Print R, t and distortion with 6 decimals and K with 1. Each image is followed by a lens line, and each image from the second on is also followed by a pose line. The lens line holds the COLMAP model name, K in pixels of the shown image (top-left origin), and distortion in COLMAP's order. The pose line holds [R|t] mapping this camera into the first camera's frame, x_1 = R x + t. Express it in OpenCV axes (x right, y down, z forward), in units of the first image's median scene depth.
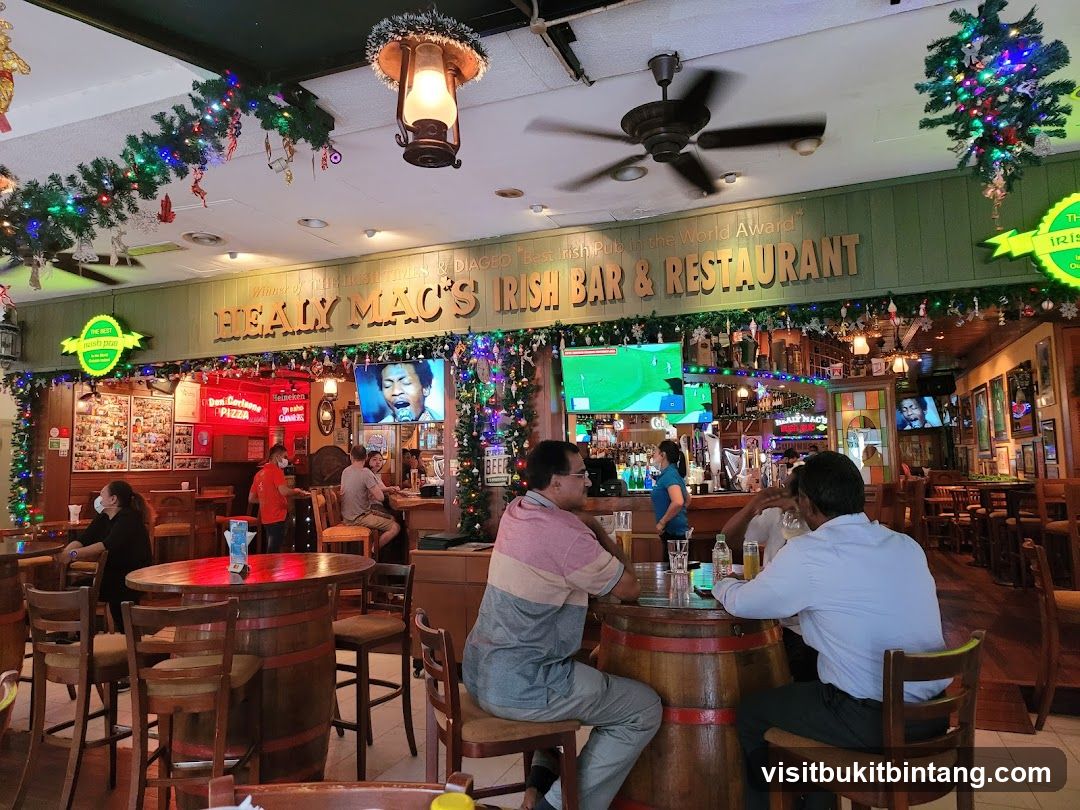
lens RADIAL K [[788.4, 0, 541.1], [0, 788.4, 426.7], [0, 0, 1]] dist [0.054997, -0.115504]
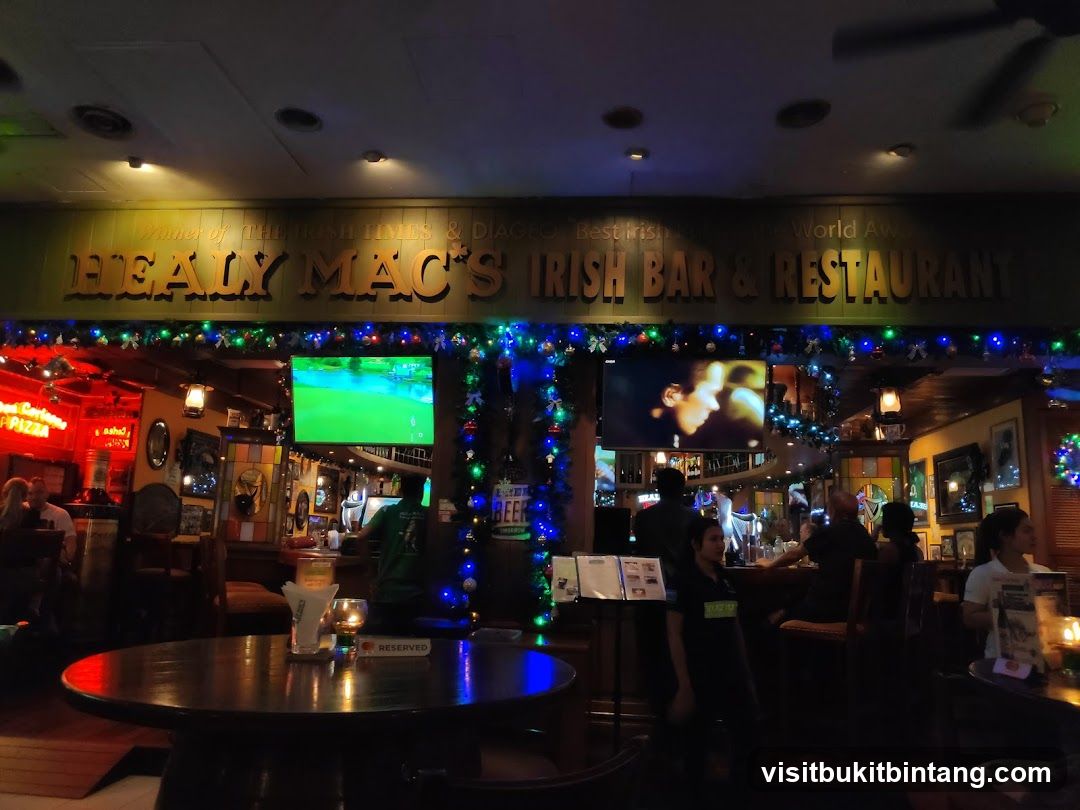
lens RADIAL K [[788.4, 0, 541.1], [0, 788.4, 426.7], [0, 0, 1]] dist [0.054997, -0.115504]
pose [[0.956395, 0.091822, 0.277268, -0.221194], [-0.064293, 0.992198, -0.106814, 0.045620], [-0.284913, 0.084330, 0.954837, 0.289725]]
